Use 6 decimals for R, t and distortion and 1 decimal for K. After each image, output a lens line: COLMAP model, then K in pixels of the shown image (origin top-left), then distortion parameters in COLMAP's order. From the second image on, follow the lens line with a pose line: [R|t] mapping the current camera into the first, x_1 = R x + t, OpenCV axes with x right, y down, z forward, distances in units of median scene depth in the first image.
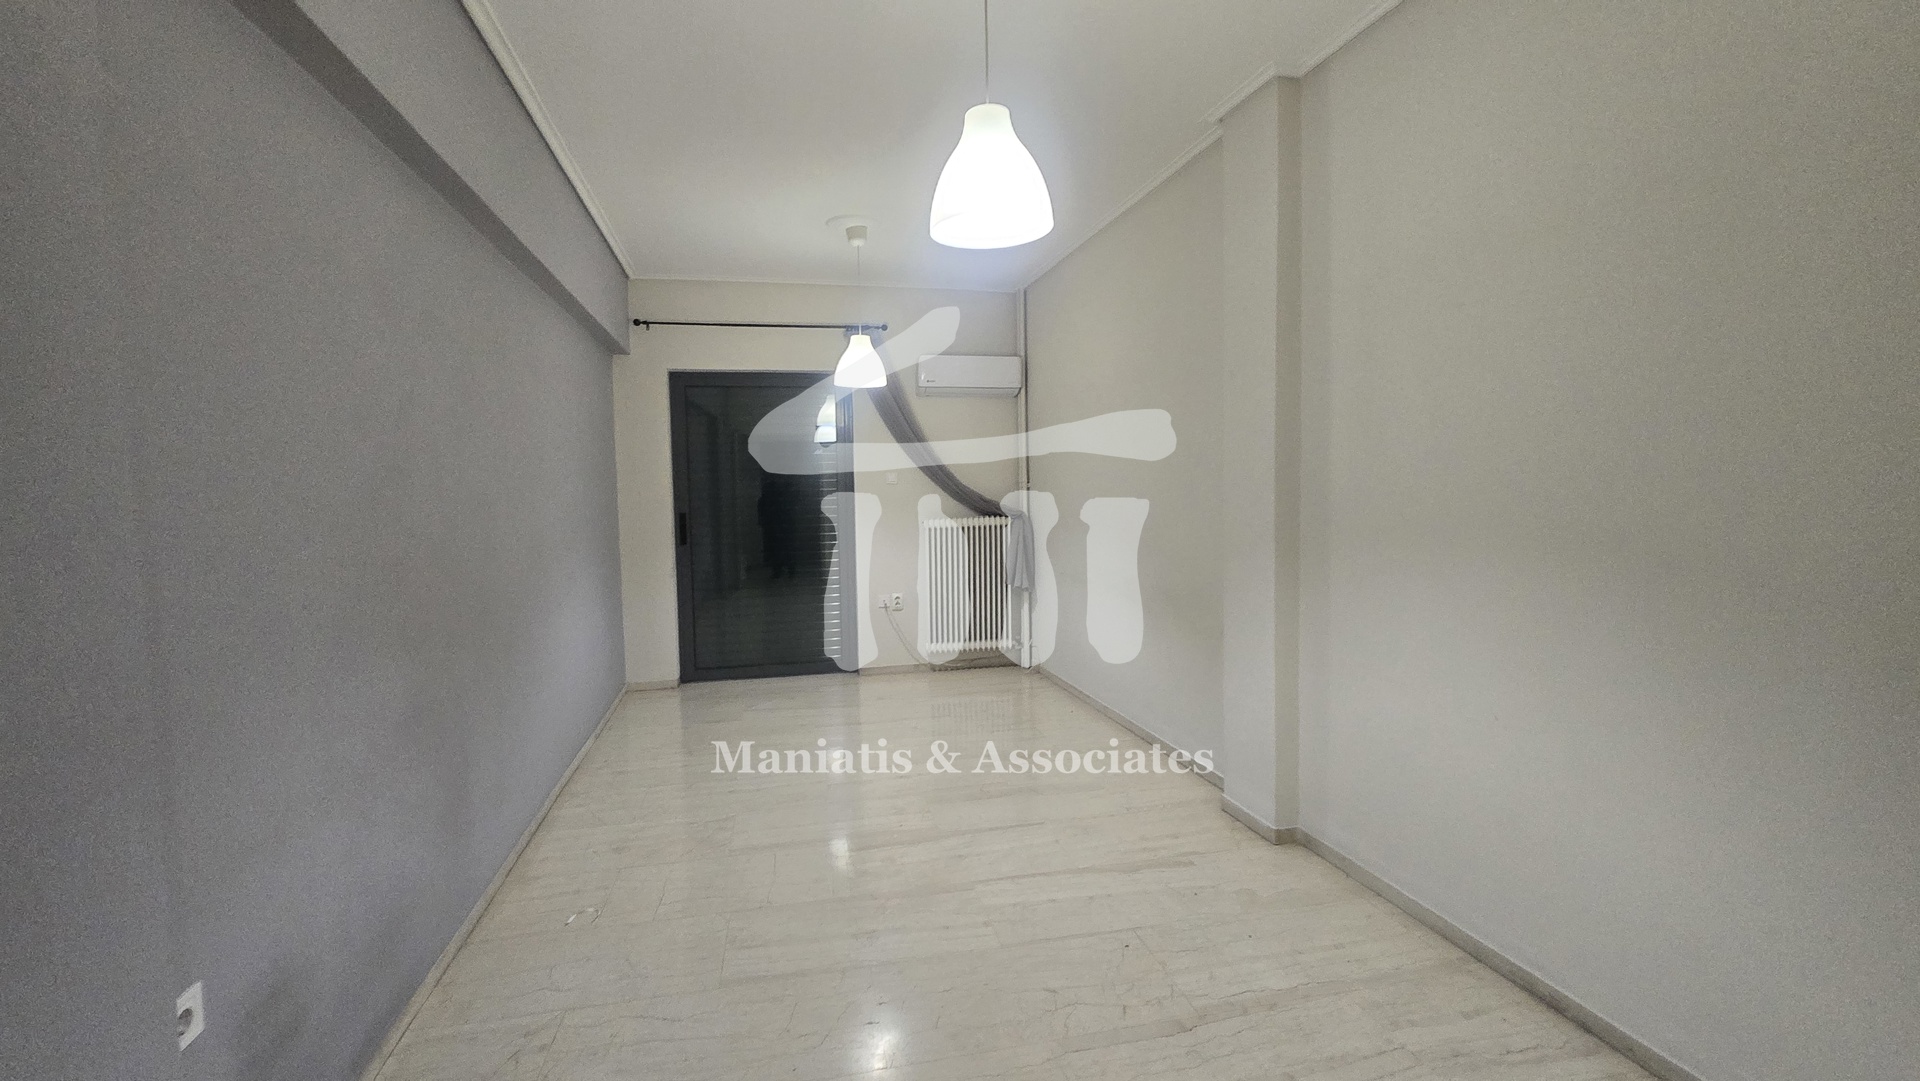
lens RADIAL K [[787.0, 0, 966.0], [0, 787.0, 537.5], [0, 0, 1]] dist [-0.001293, 0.000358]
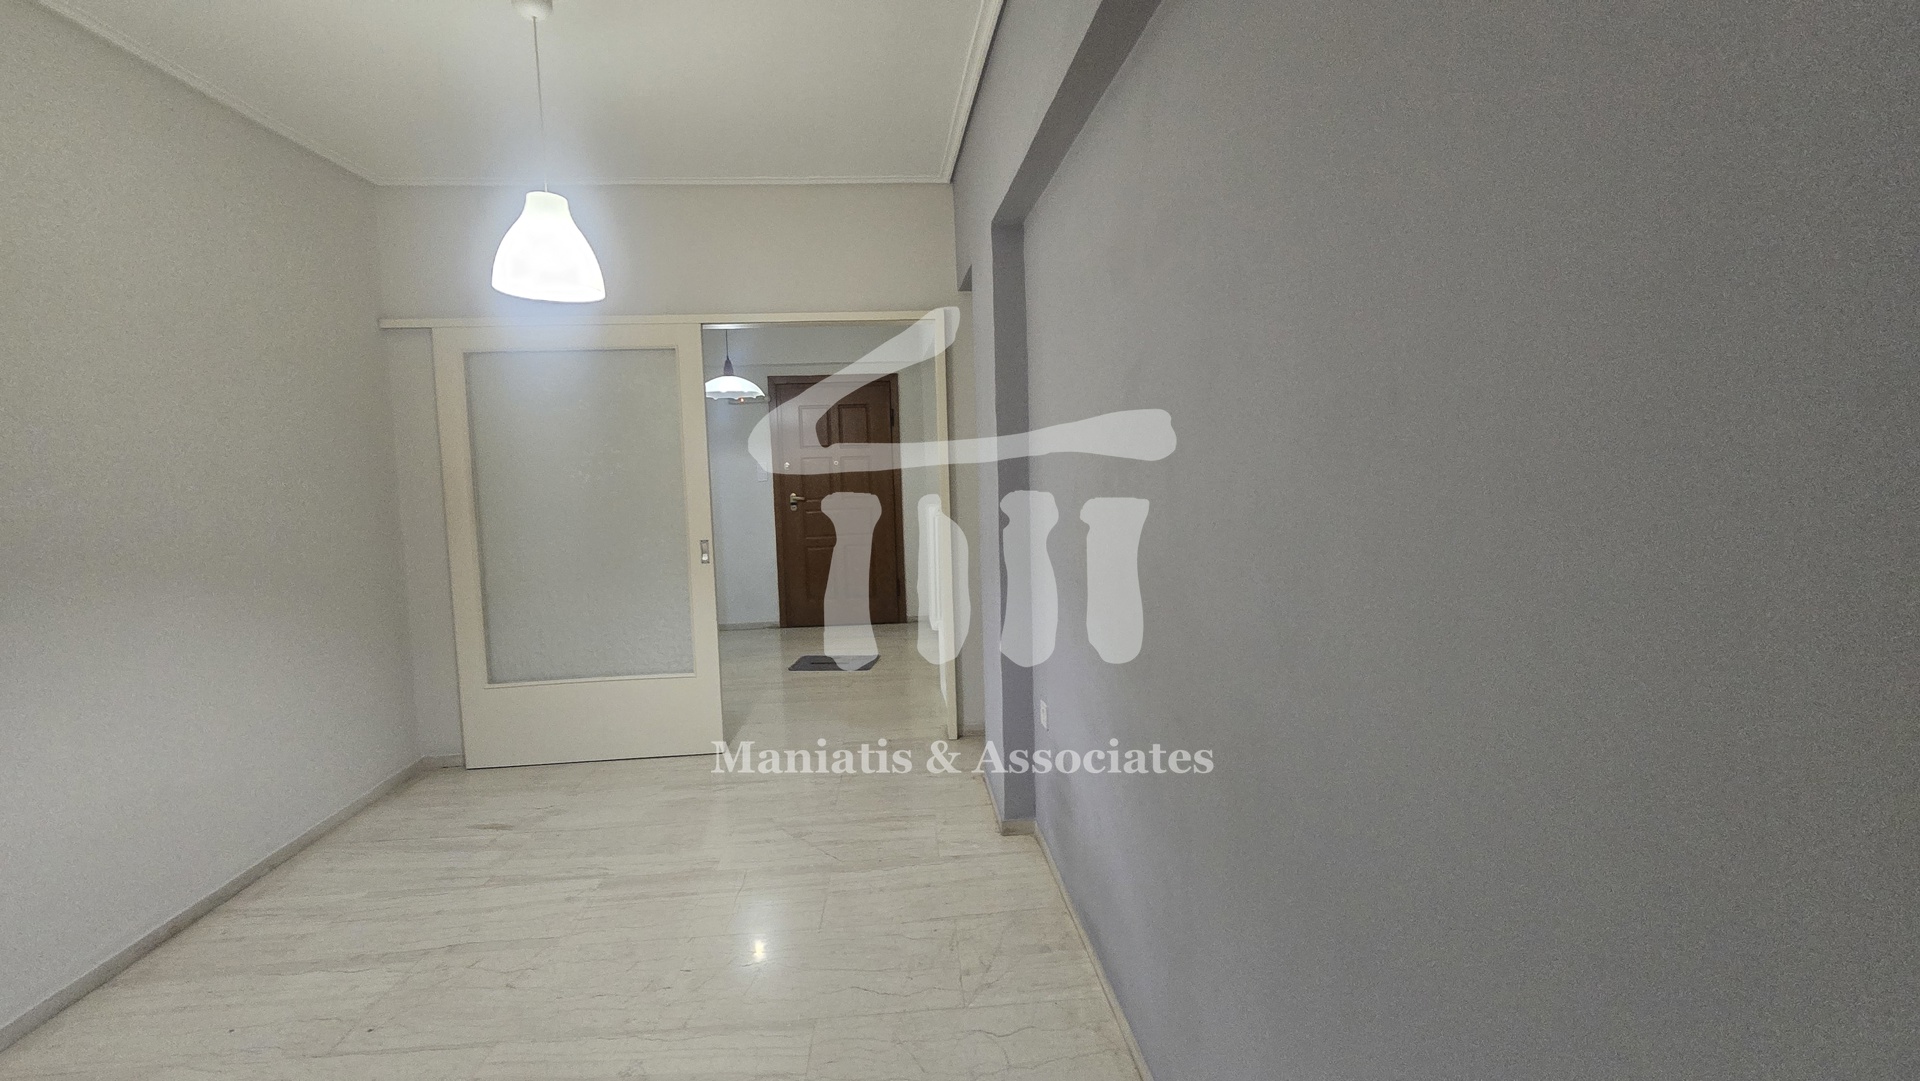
lens RADIAL K [[783.0, 0, 971.5], [0, 783.0, 533.7], [0, 0, 1]] dist [-0.000149, 0.000149]
pose [[-0.990670, 0.037513, 0.131020, -0.673385], [0.055593, 0.988984, 0.137185, -0.130103], [-0.124431, 0.143189, -0.981842, 1.899580]]
